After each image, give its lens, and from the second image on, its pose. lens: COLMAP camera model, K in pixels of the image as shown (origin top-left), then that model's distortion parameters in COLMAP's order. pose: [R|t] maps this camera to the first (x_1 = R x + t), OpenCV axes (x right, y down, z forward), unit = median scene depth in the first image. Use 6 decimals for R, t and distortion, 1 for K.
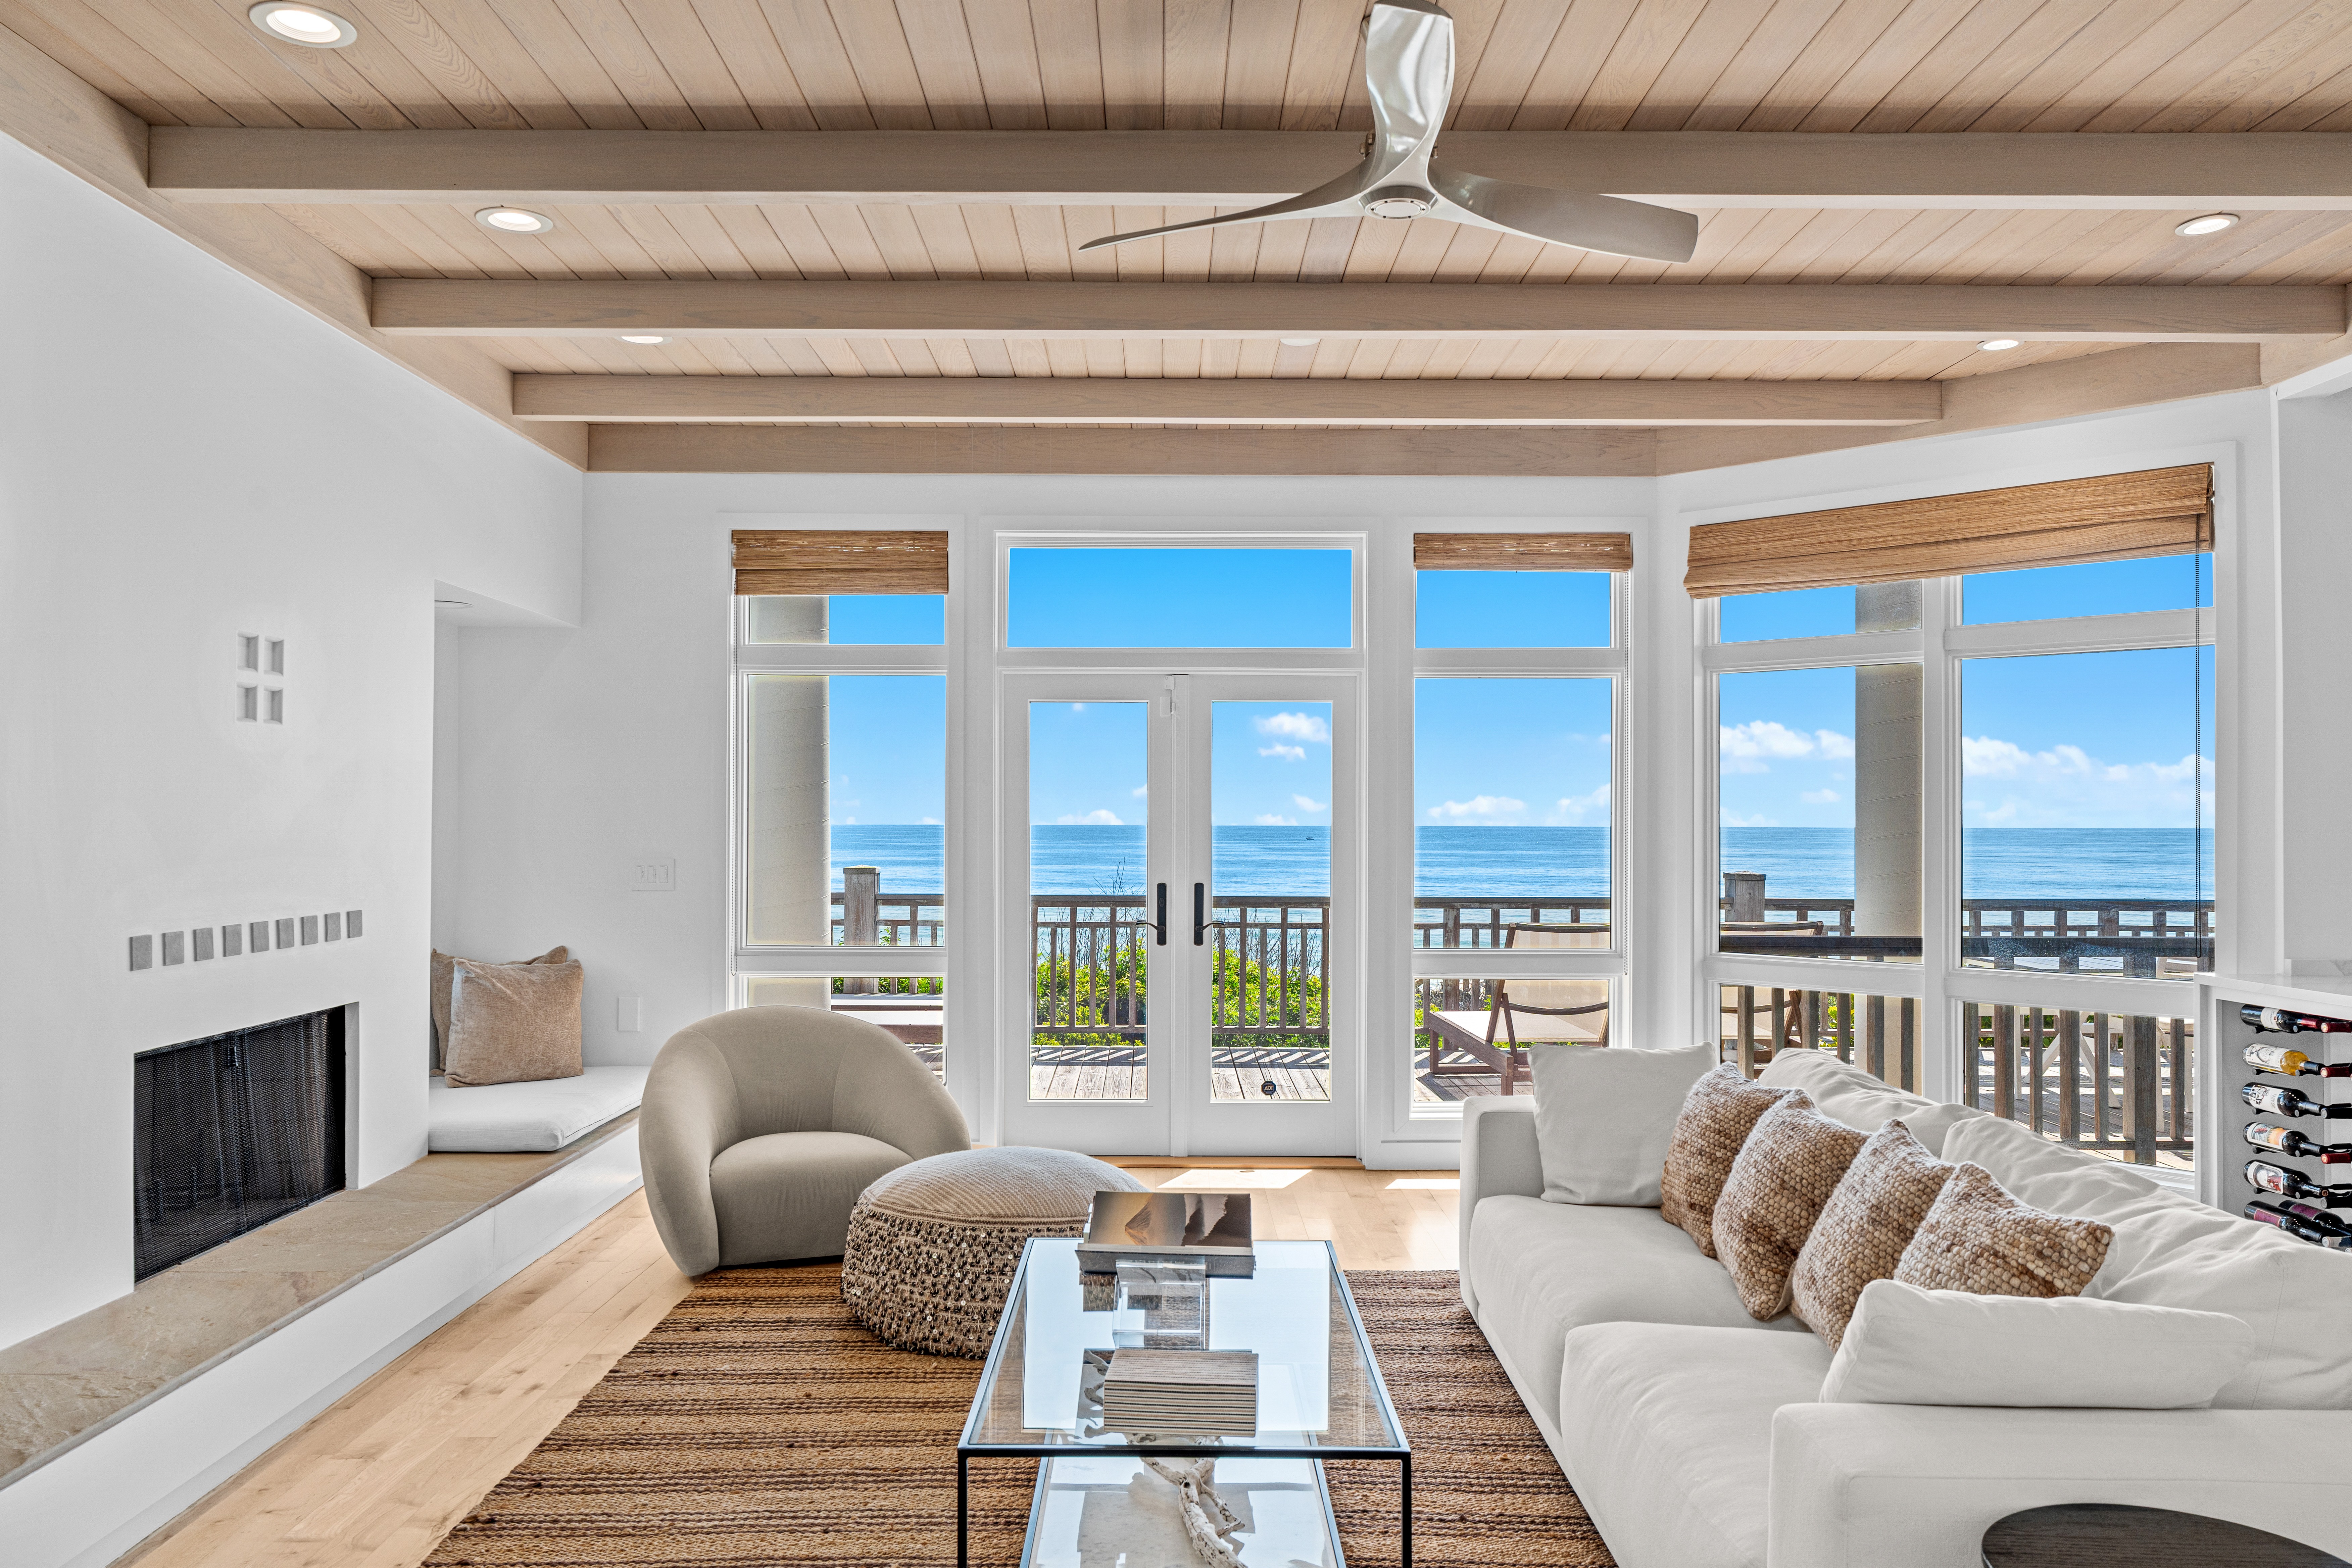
lens RADIAL K [[1698.9, 0, 1172.4], [0, 1698.9, 801.6], [0, 0, 1]] dist [-0.002847, 0.001946]
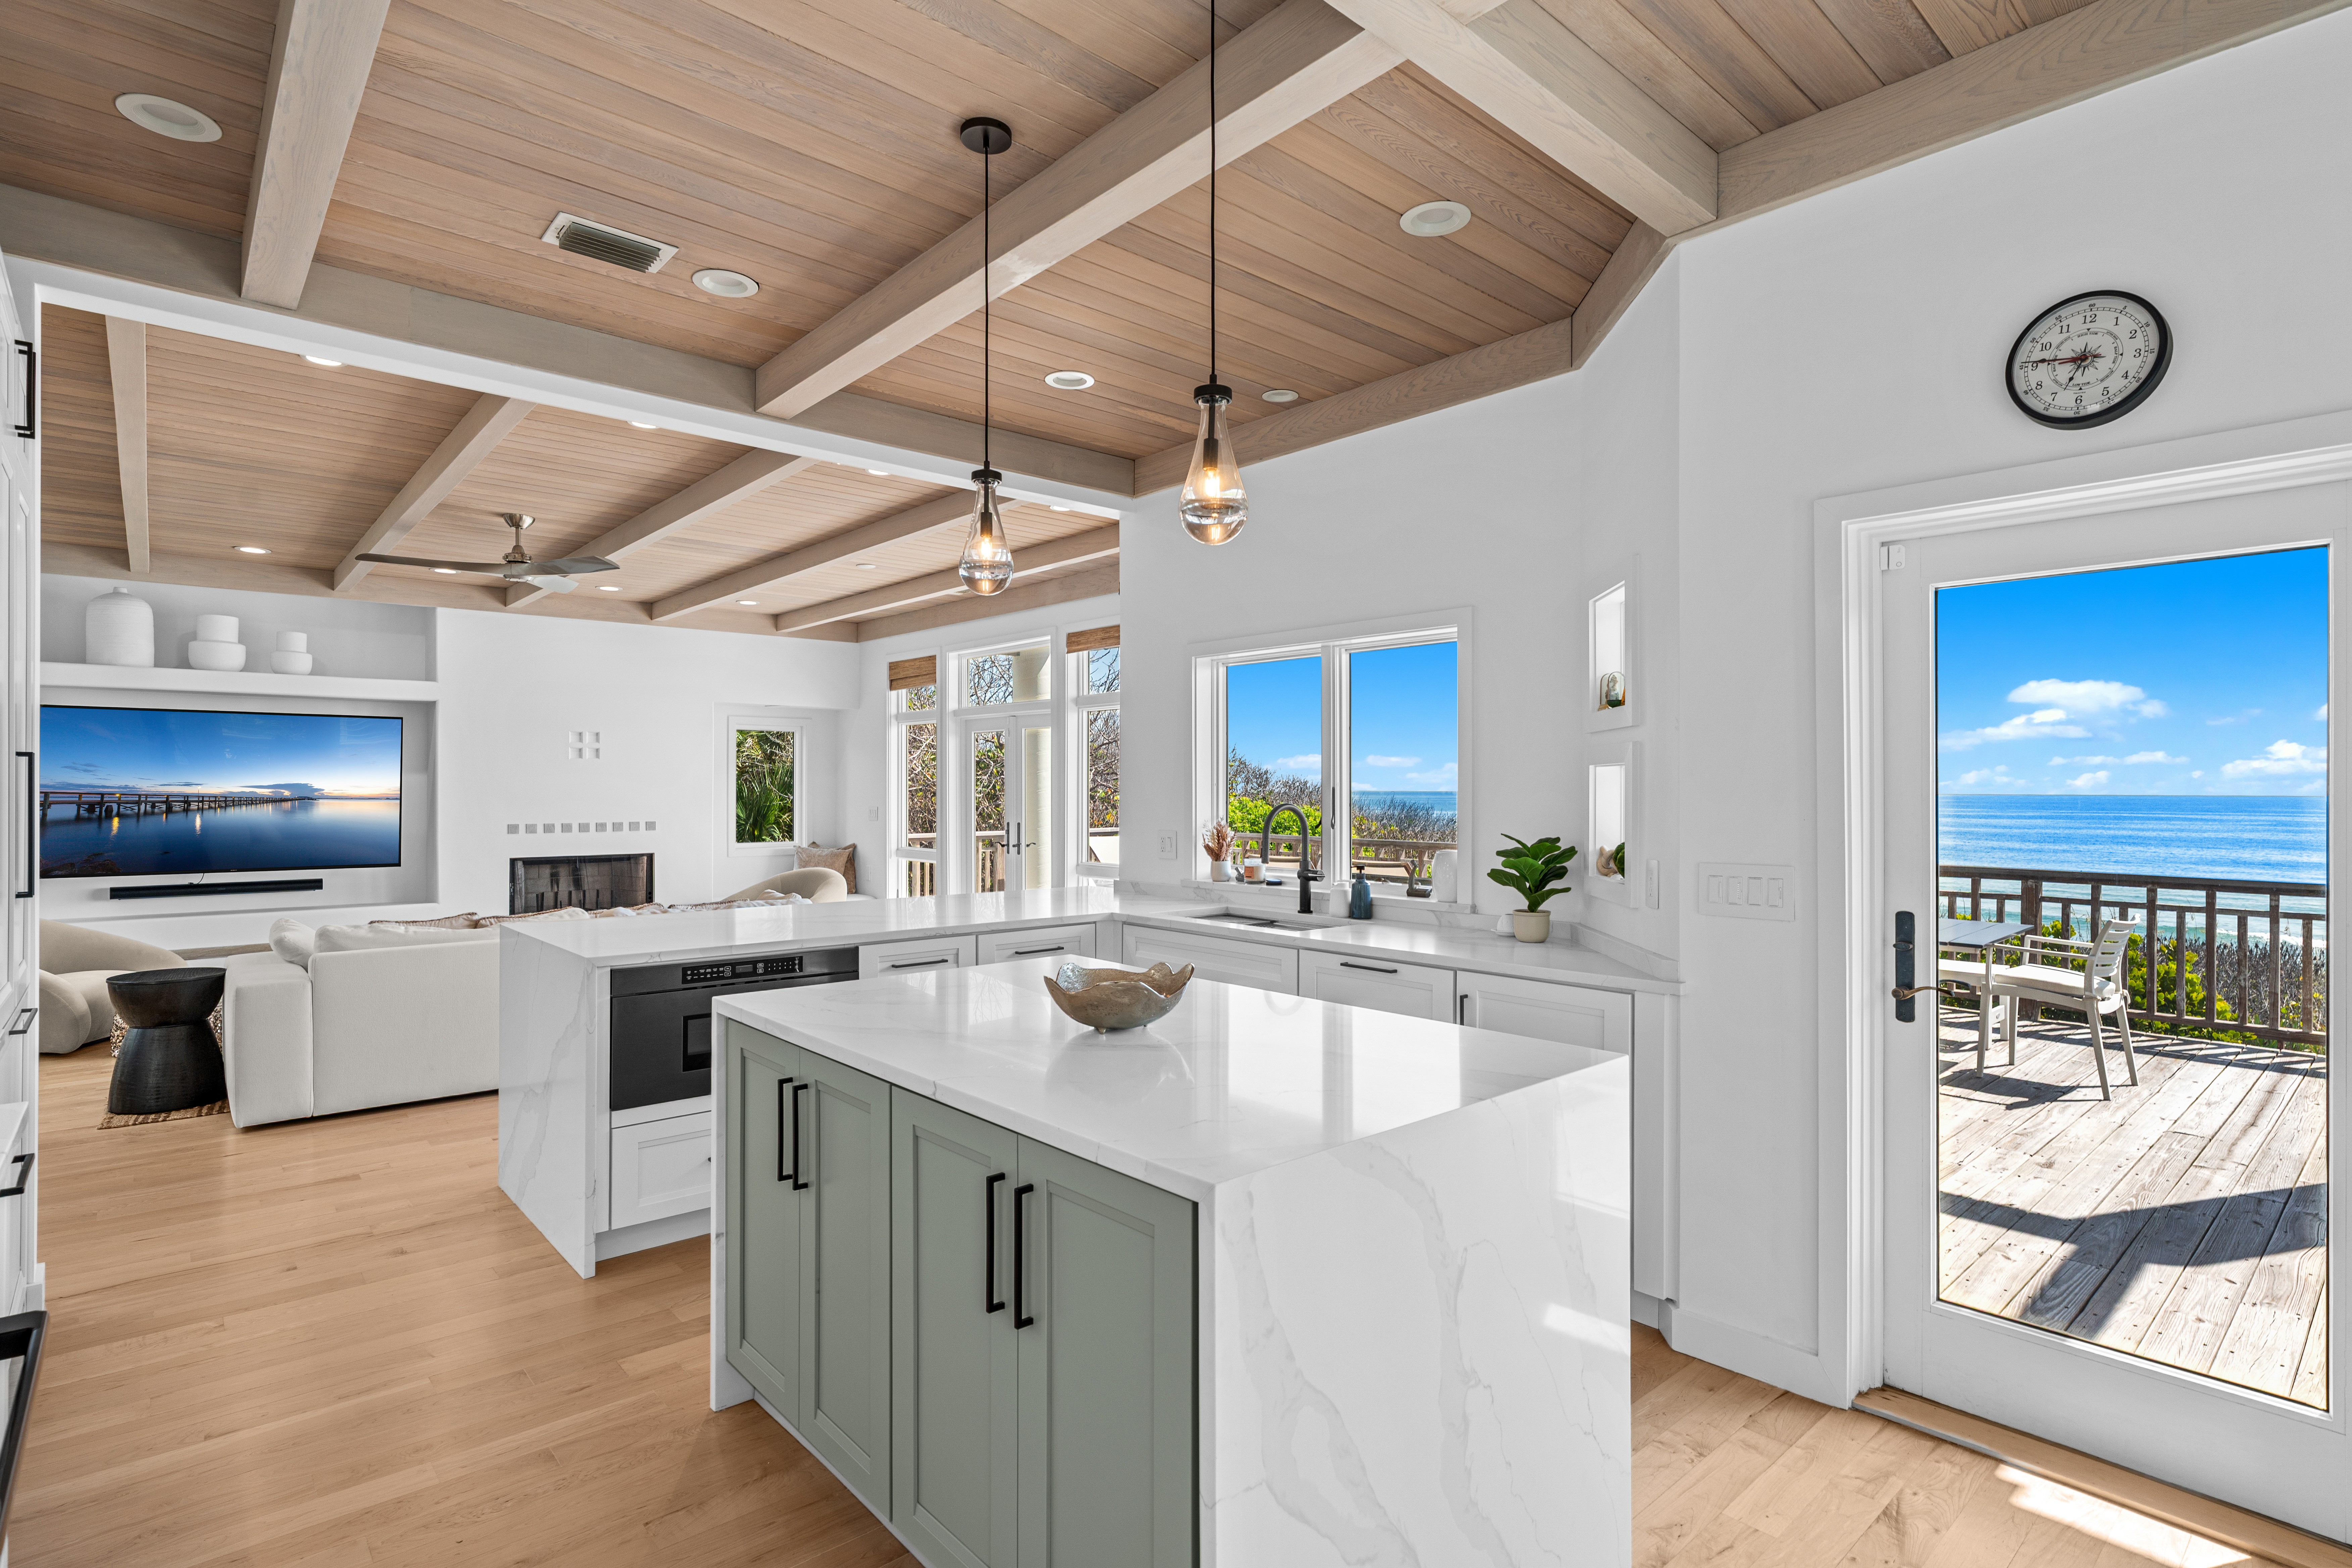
lens RADIAL K [[1154.4, 0, 1167.4], [0, 1154.4, 786.7], [0, 0, 1]] dist [-0.001001, -0.001372]
pose [[0.657039, -0.002640, -0.753852, 1.303760], [0.007922, 0.999963, 0.003403, 0.003969], [0.753815, -0.008208, 0.657035, 0.299192]]
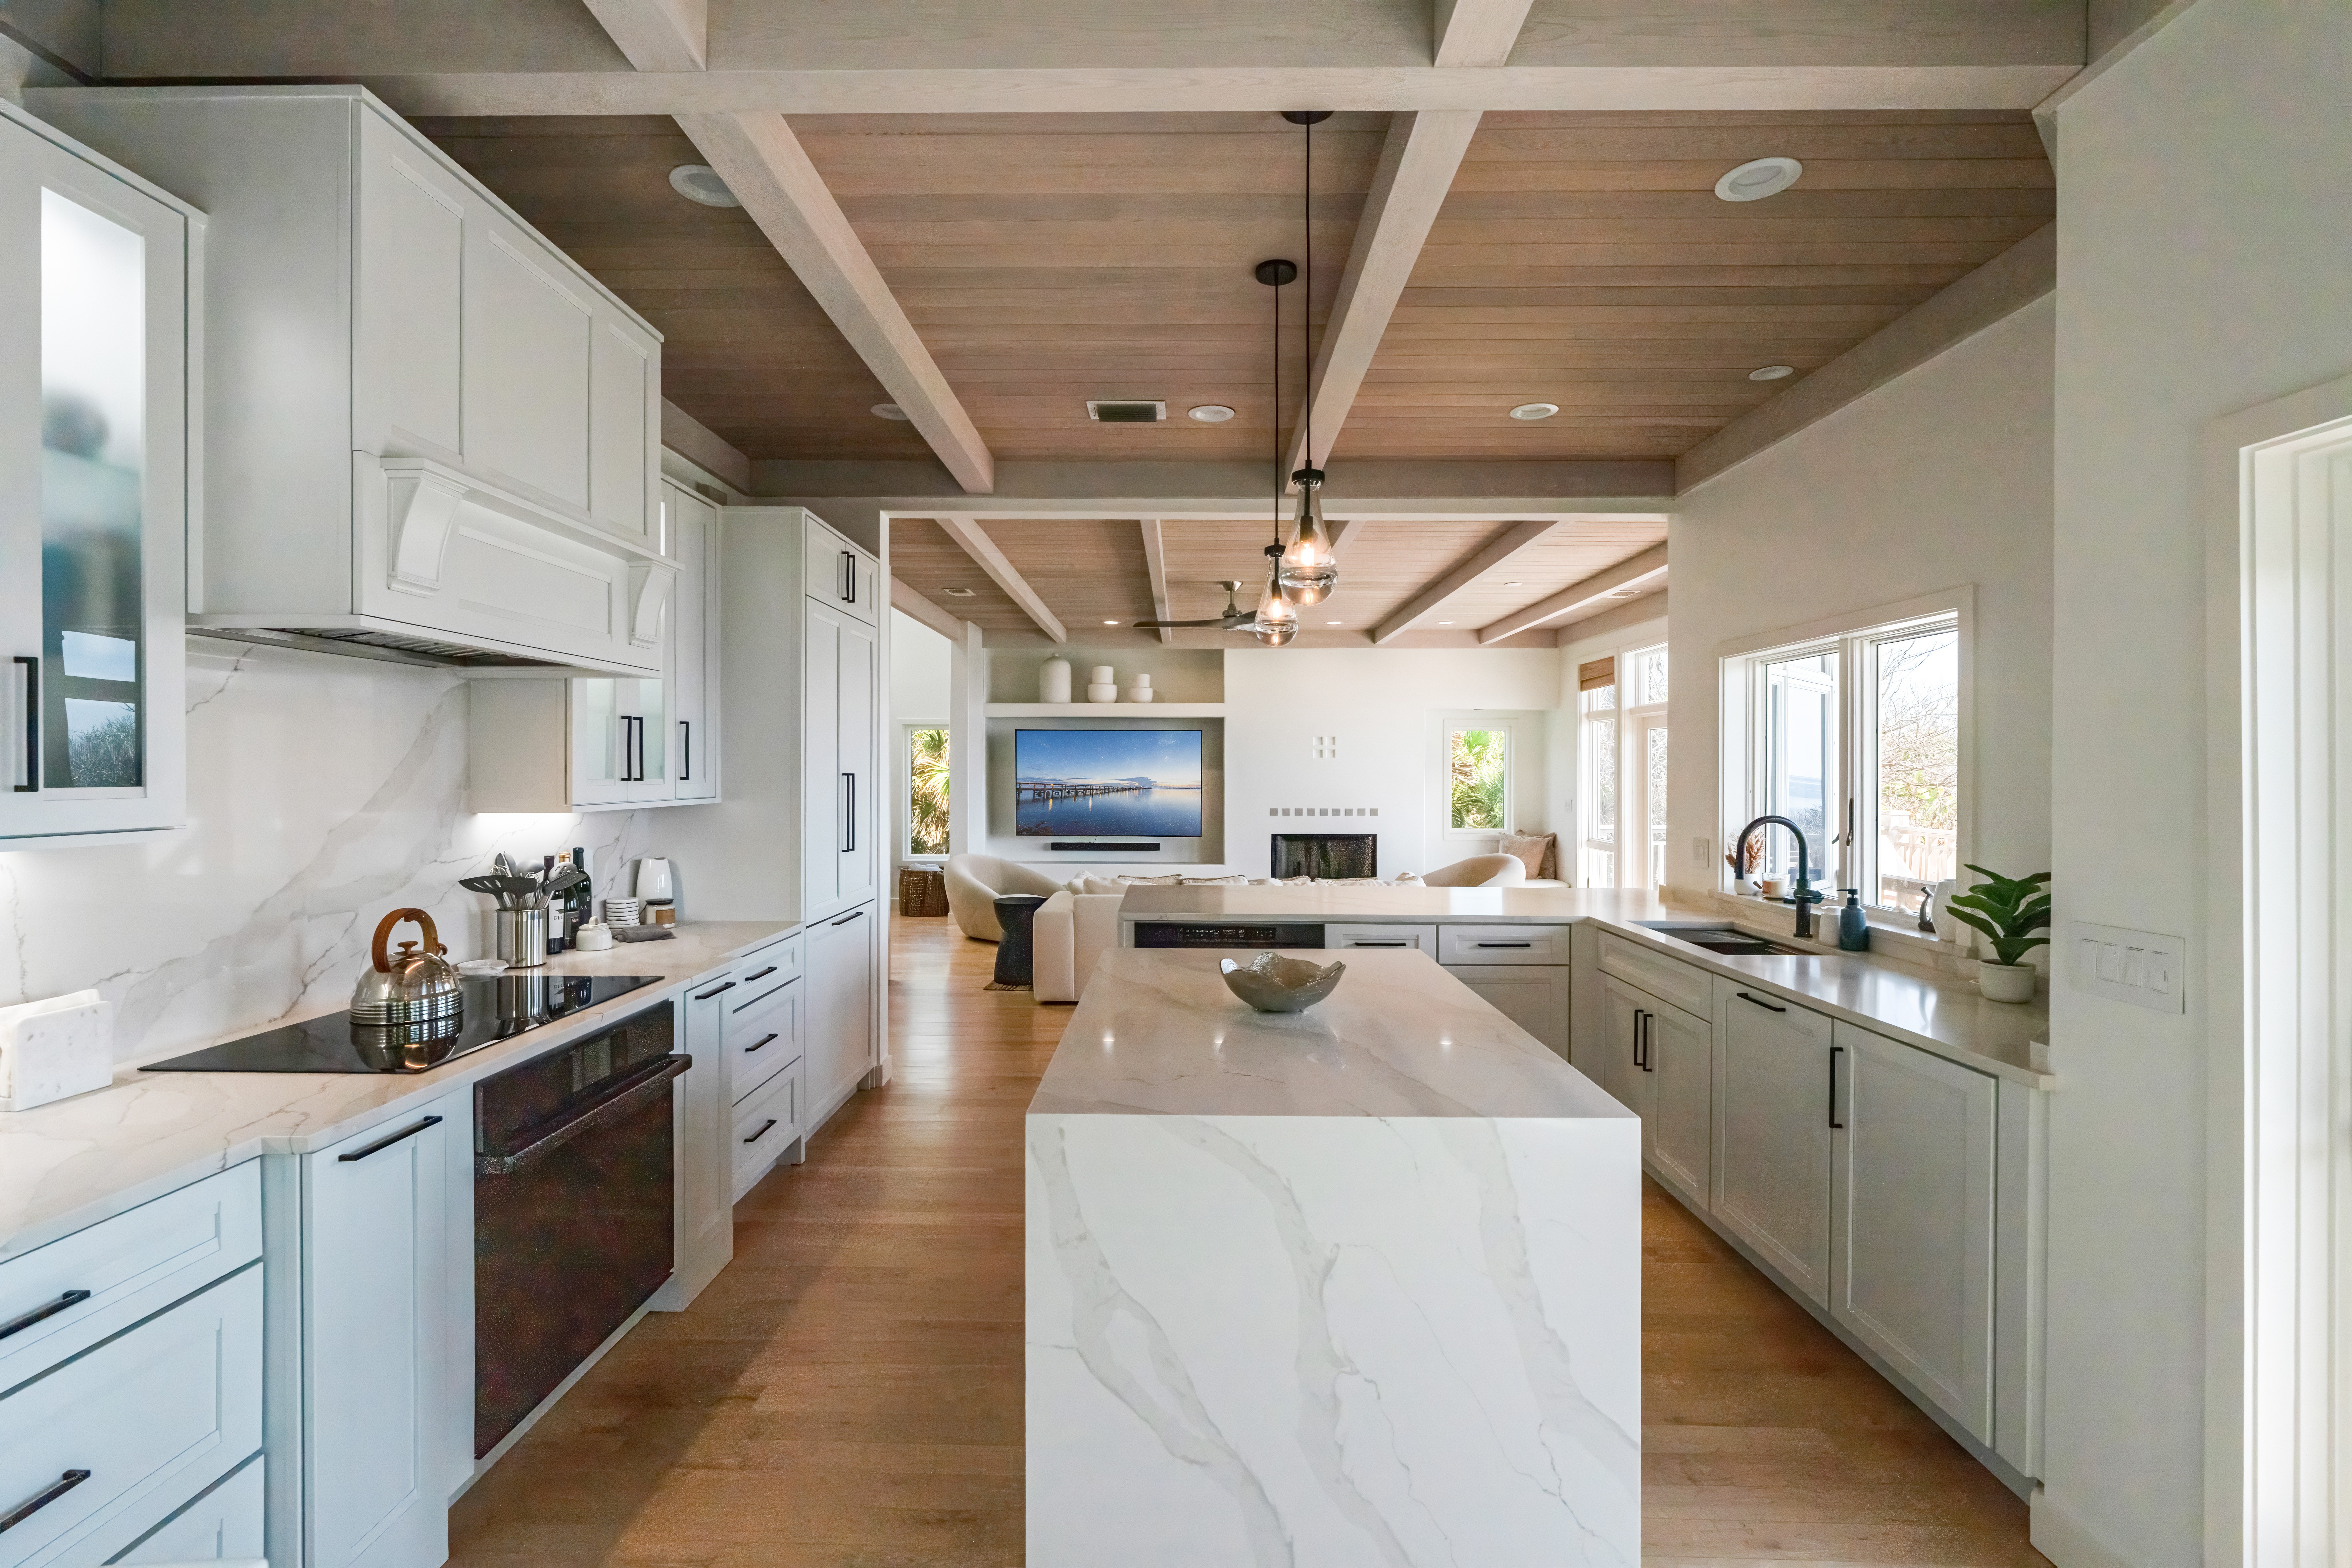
lens RADIAL K [[1056.1, 0, 1171.5], [0, 1056.1, 770.4], [0, 0, 1]] dist [-0.003481, 0.000475]
pose [[-0.018708, -0.003284, -0.999820, 1.426555], [0.005611, 0.999979, -0.003389, -0.008995], [0.999809, -0.005673, -0.018689, 0.502970]]
